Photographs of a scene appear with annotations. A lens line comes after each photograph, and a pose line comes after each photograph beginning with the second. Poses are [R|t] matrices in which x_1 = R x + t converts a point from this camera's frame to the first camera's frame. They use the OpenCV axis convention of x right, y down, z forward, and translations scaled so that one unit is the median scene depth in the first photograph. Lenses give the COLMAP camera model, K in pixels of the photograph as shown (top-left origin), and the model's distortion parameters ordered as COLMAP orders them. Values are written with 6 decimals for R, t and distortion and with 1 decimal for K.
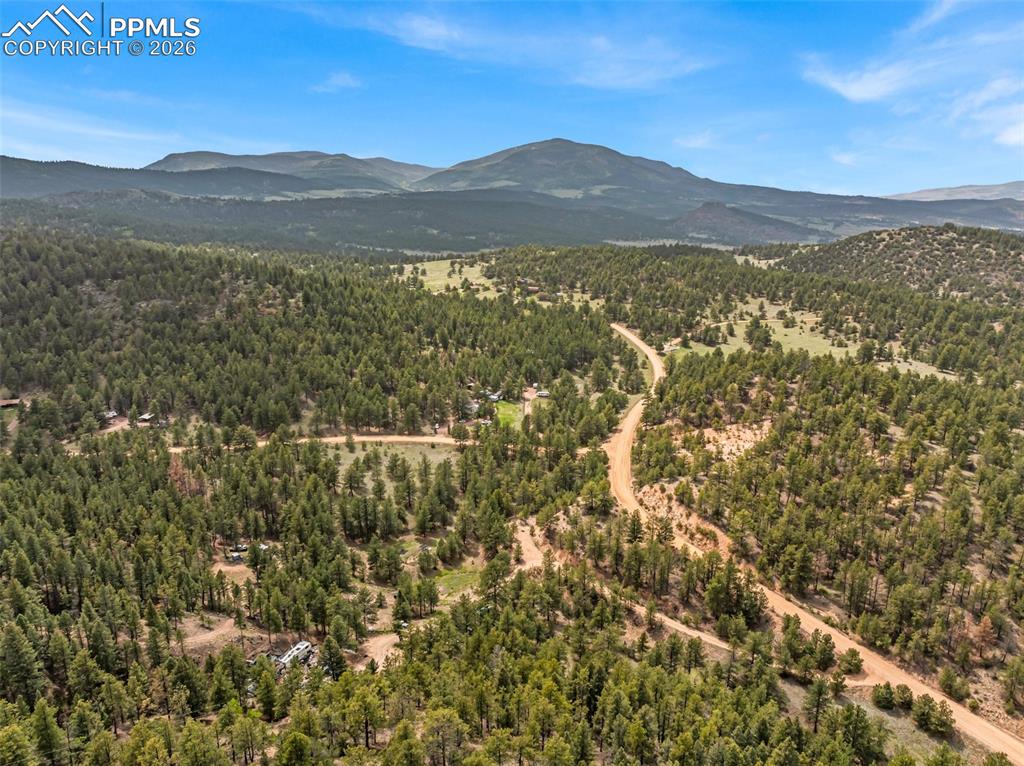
lens RADIAL K [[725.0, 0, 516.2], [0, 725.0, 380.2], [0, 0, 1]] dist [-0.036532, -0.000240]
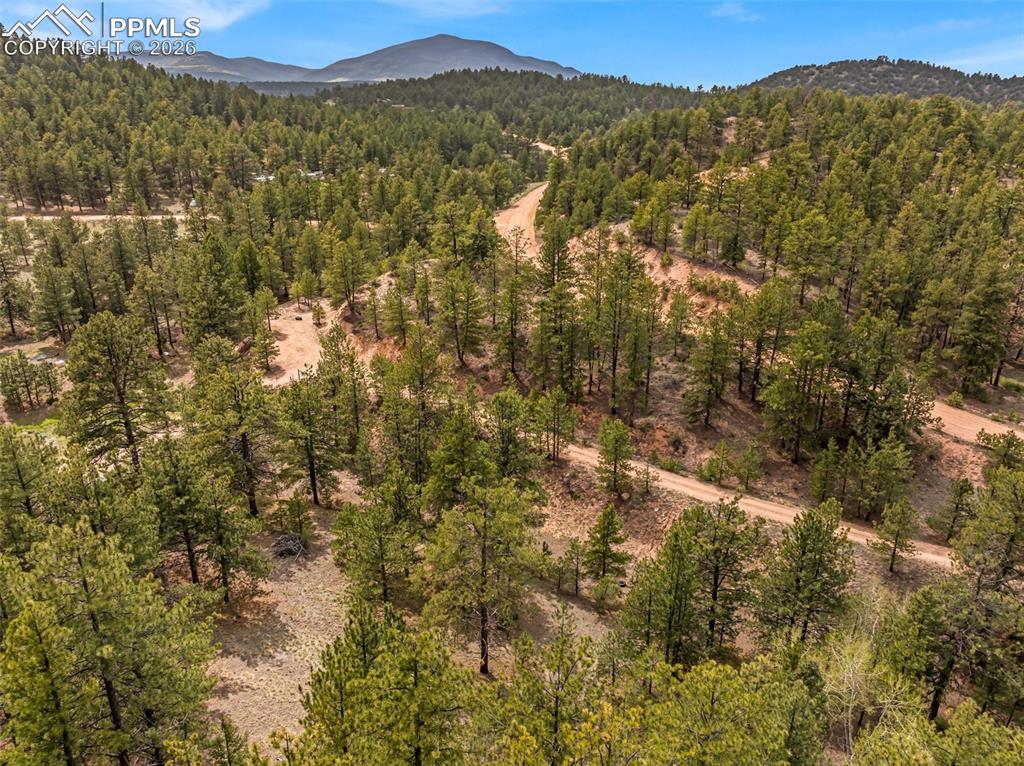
lens RADIAL K [[725.0, 0, 516.2], [0, 725.0, 380.2], [0, 0, 1]] dist [-0.036532, -0.000240]
pose [[0.989578, -0.054253, 0.133386, 0.092950], [0.038833, 0.992536, 0.115602, 0.234822], [-0.138662, -0.109217, 0.984299, 0.646356]]
